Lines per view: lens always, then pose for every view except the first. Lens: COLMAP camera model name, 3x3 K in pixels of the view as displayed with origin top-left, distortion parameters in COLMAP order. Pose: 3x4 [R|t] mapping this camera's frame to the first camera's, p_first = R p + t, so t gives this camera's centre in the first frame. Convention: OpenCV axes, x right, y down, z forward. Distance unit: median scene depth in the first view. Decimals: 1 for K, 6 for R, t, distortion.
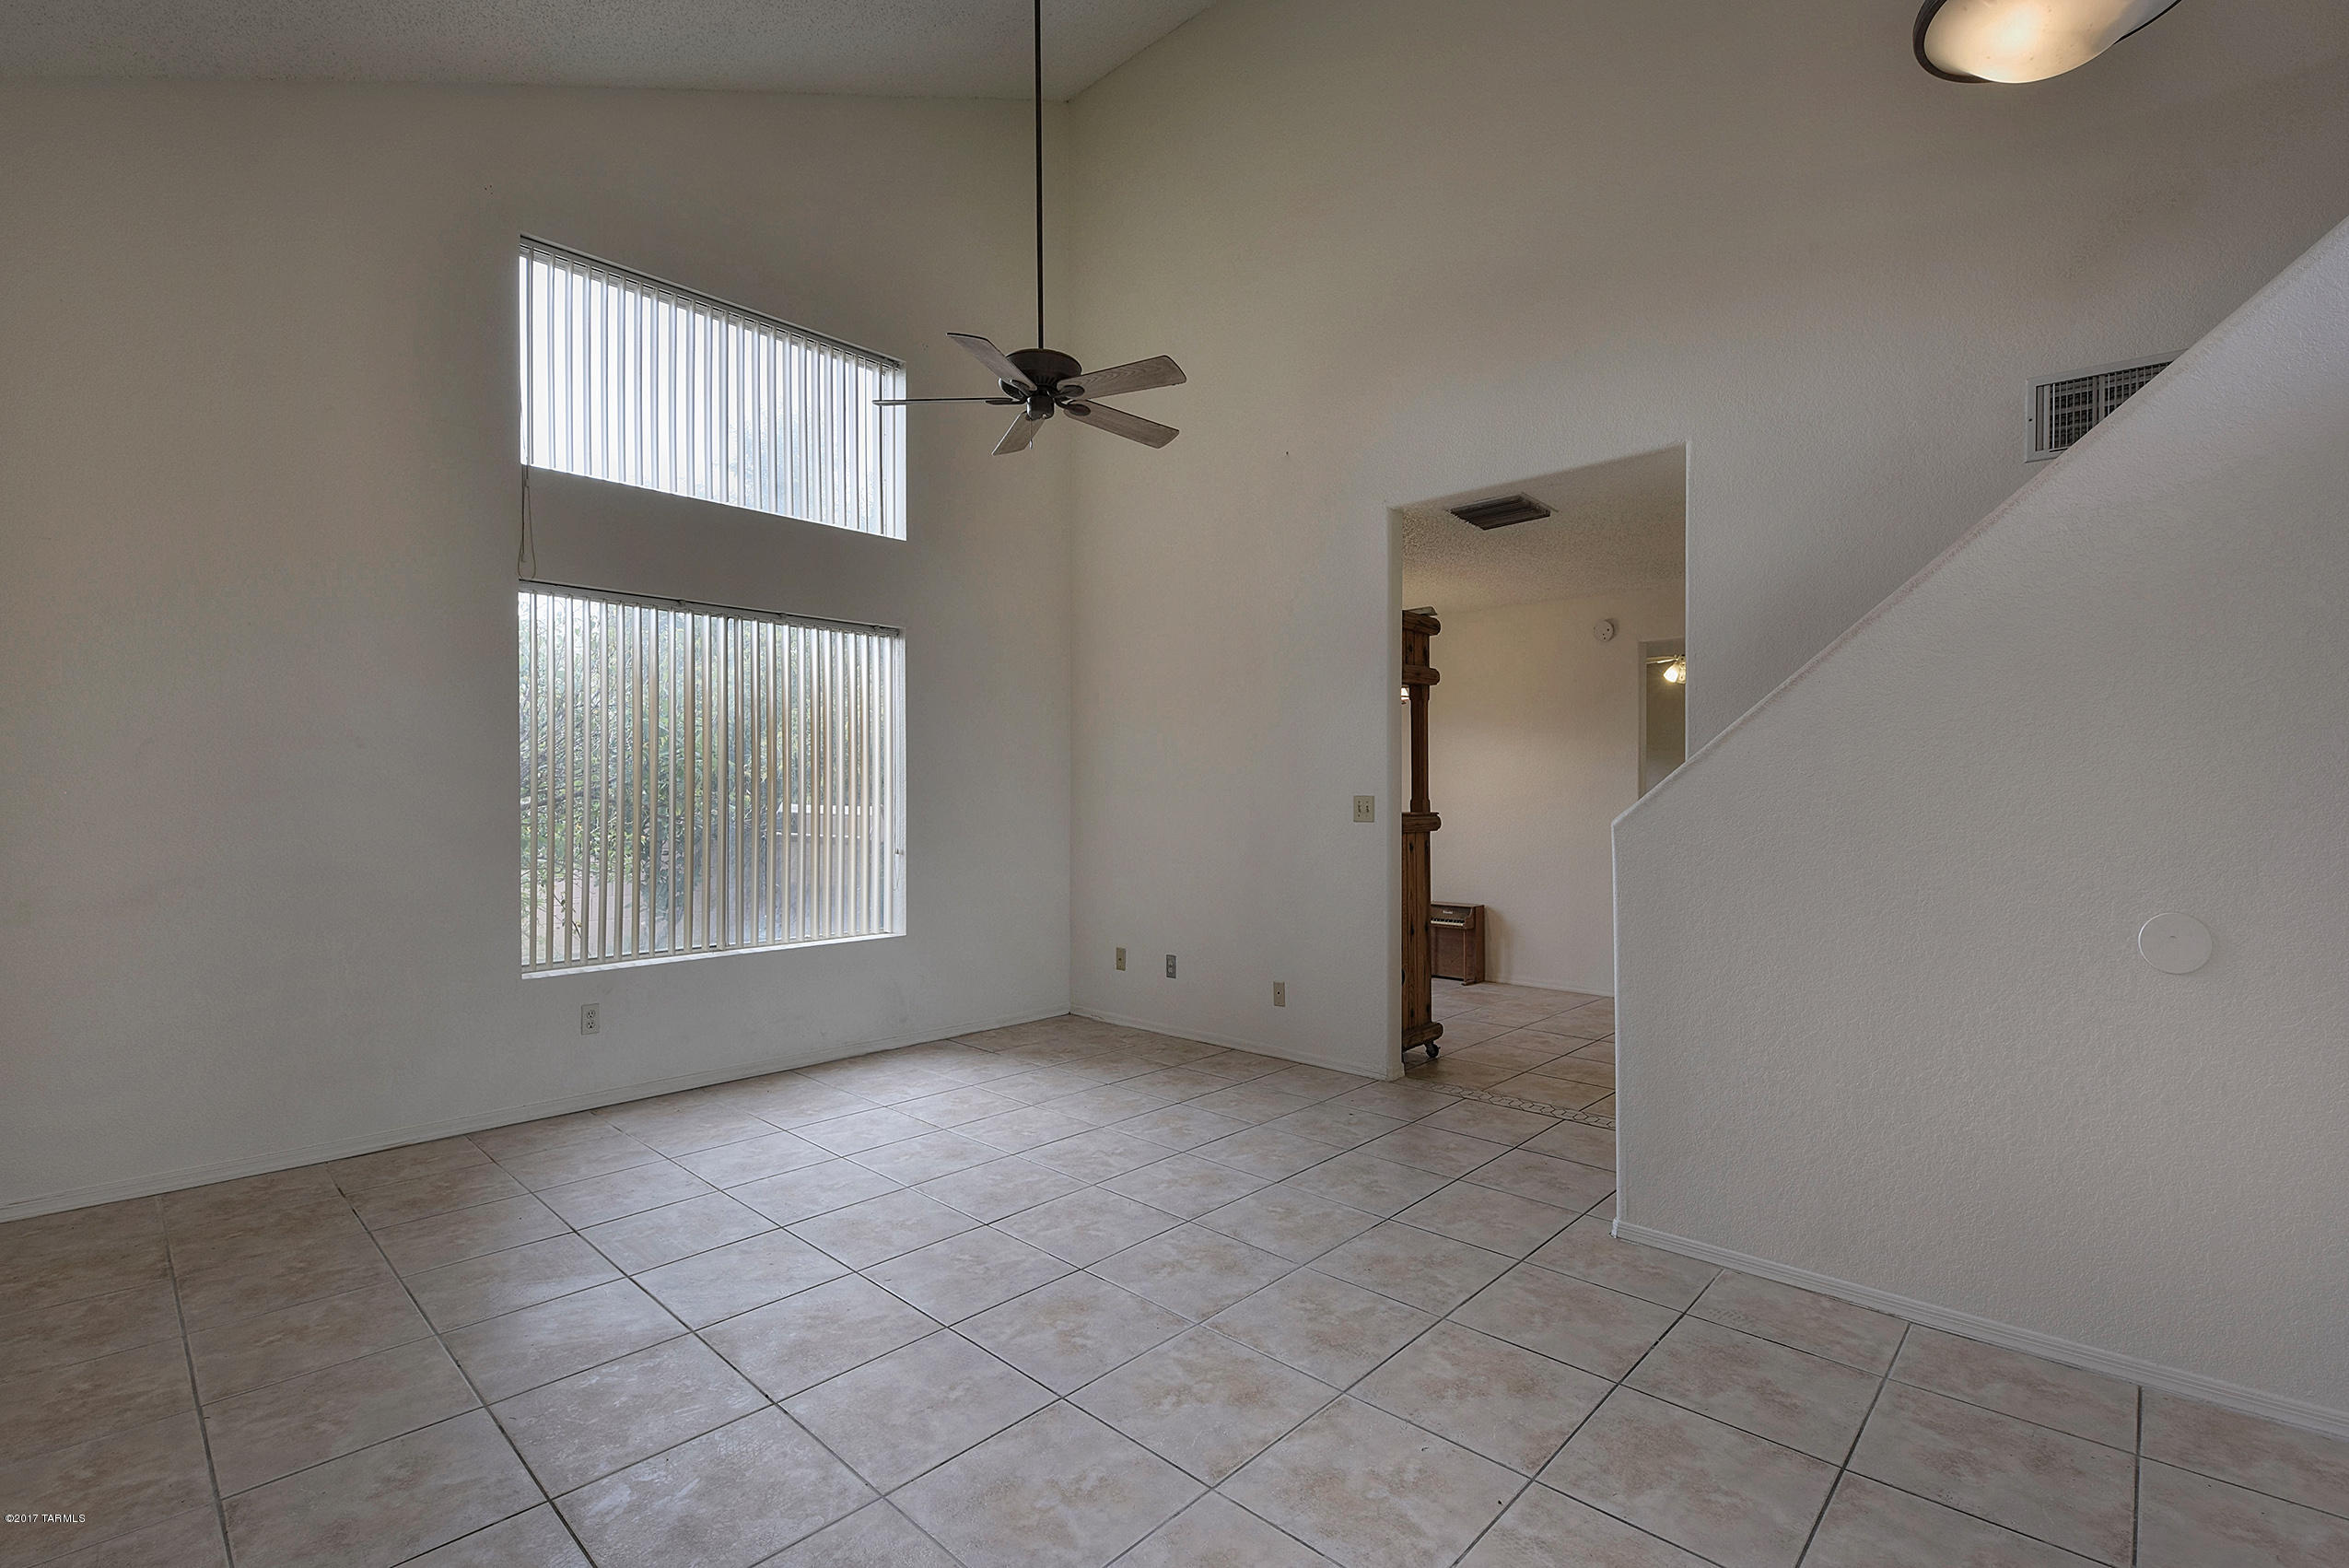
lens RADIAL K [[1059.2, 0, 1148.8], [0, 1059.2, 788.1], [0, 0, 1]] dist [0.008545, -0.009027]
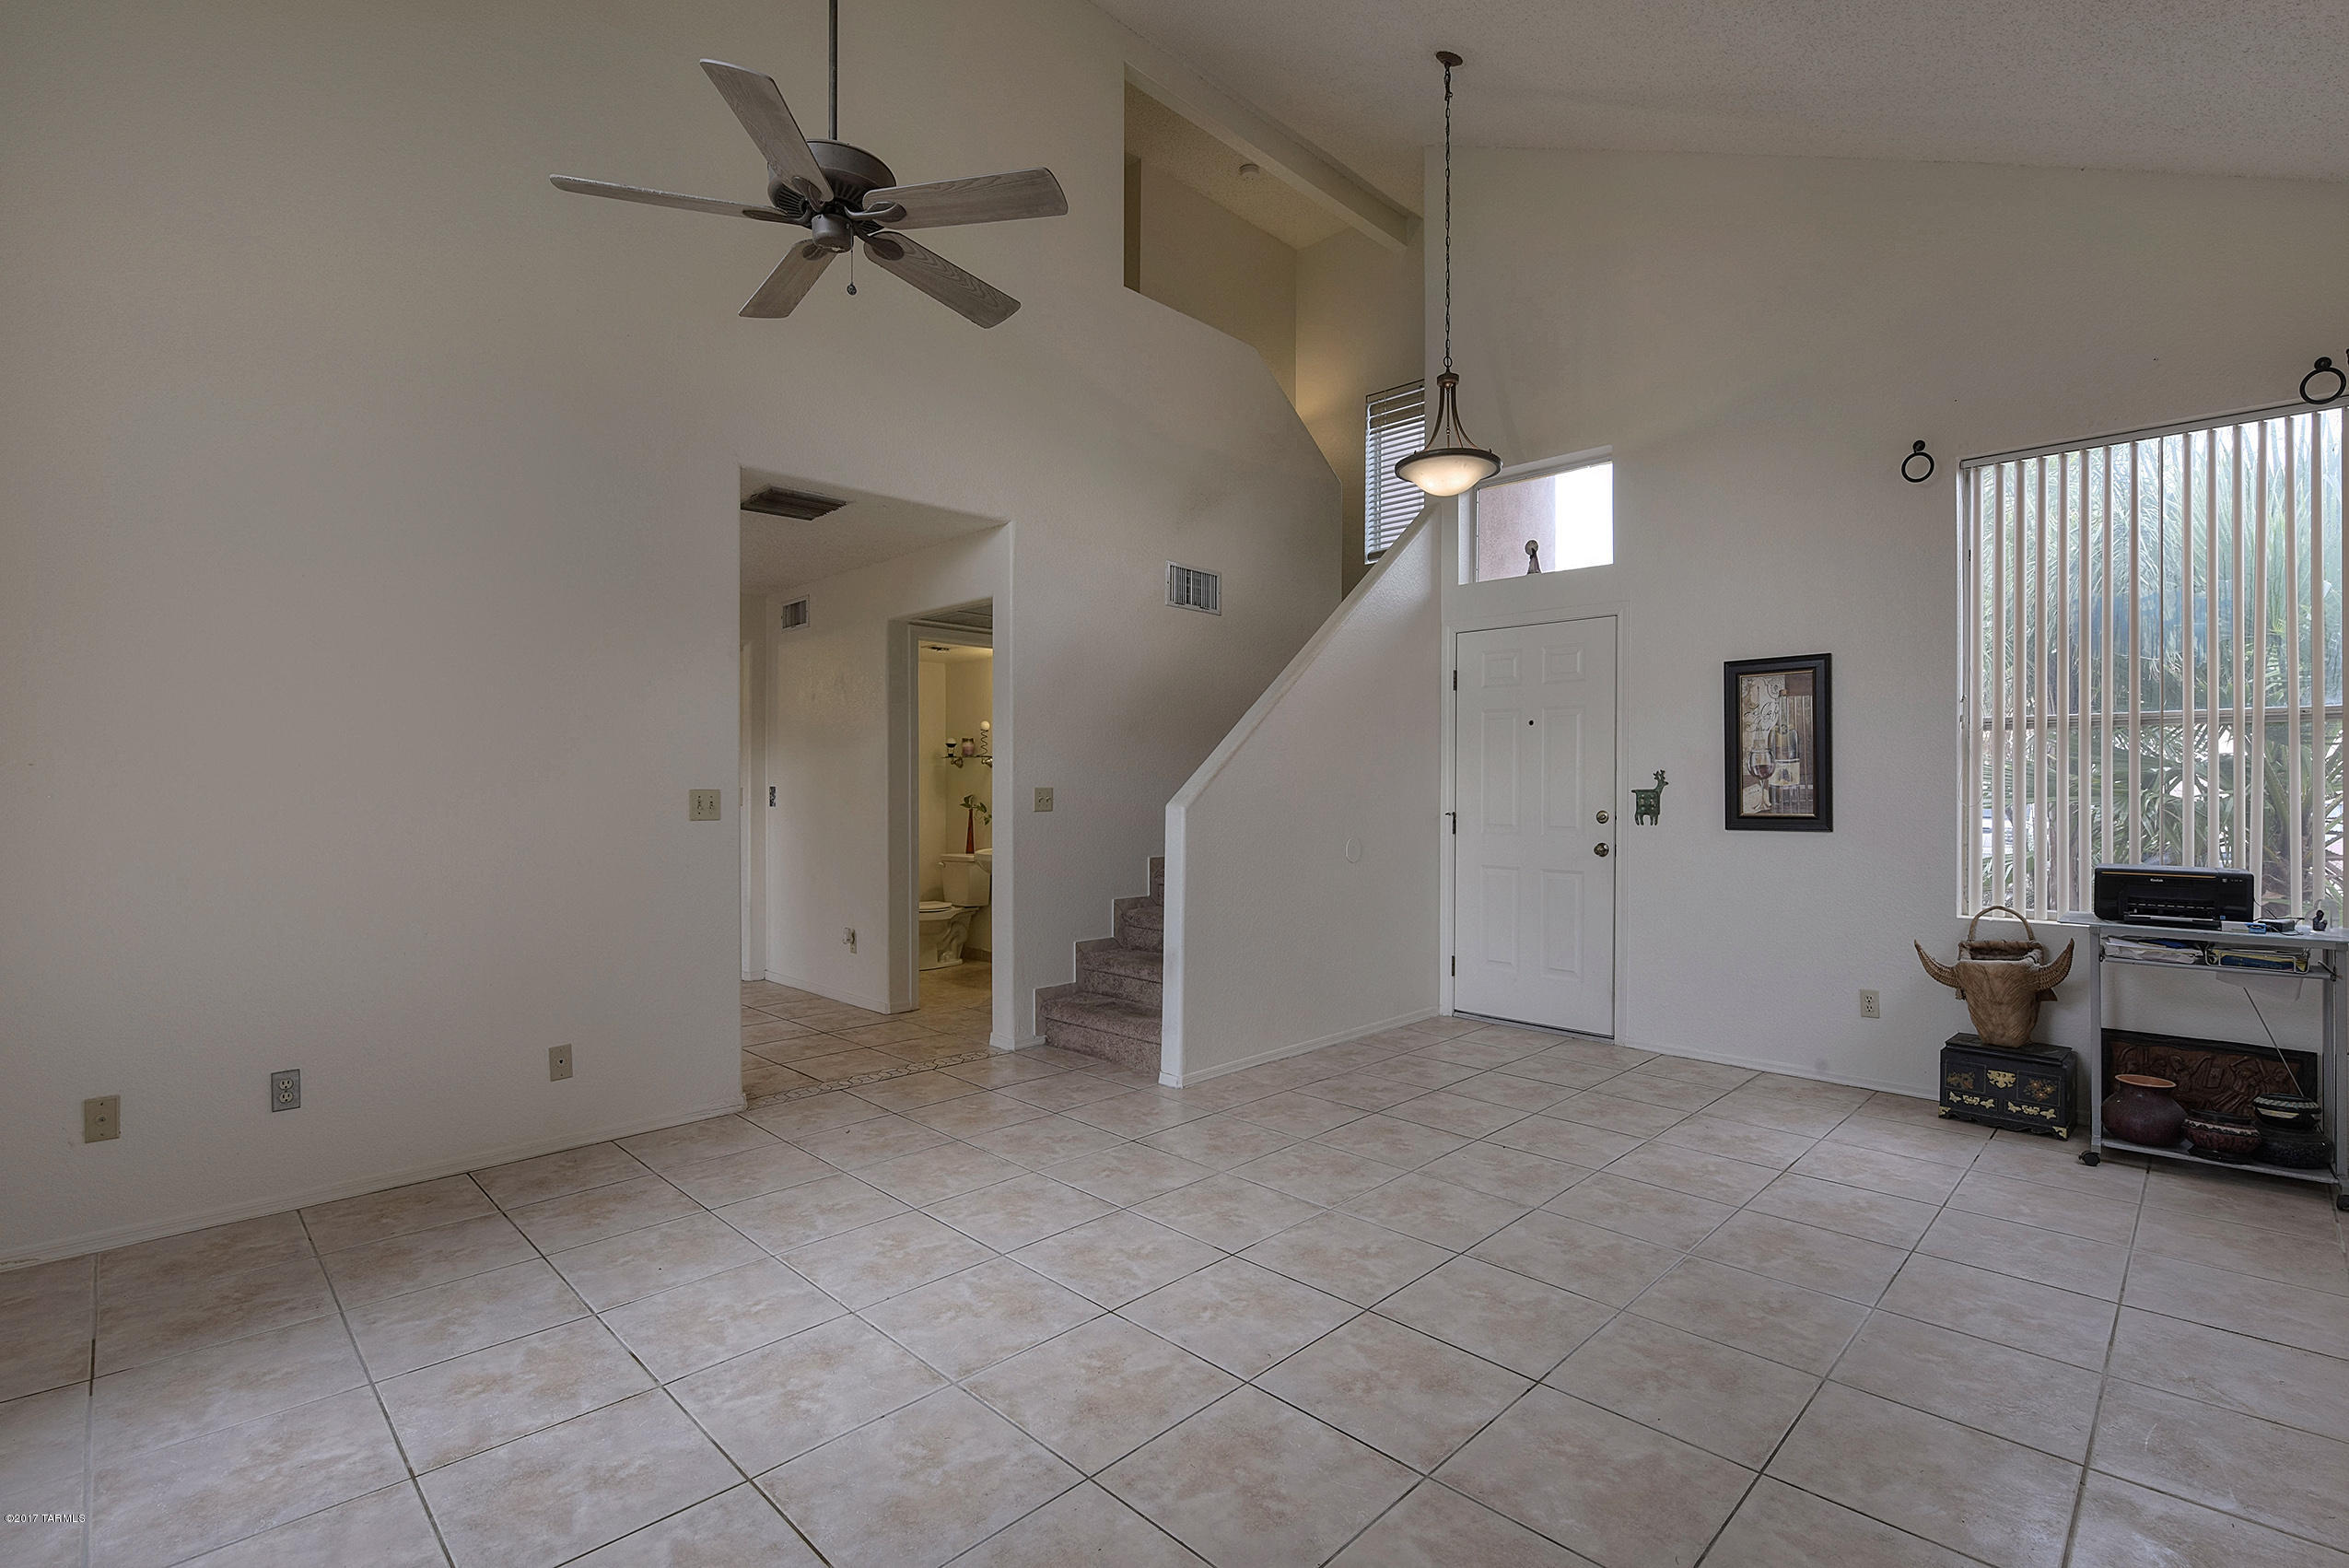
lens RADIAL K [[1059.2, 0, 1153.3], [0, 1059.2, 788.0], [0, 0, 1]] dist [0.008545, -0.009027]
pose [[0.021265, 0.001934, 0.999772, -0.878443], [-0.006107, 0.999980, -0.001805, 0.008298], [-0.999755, -0.006067, 0.021277, 0.859897]]
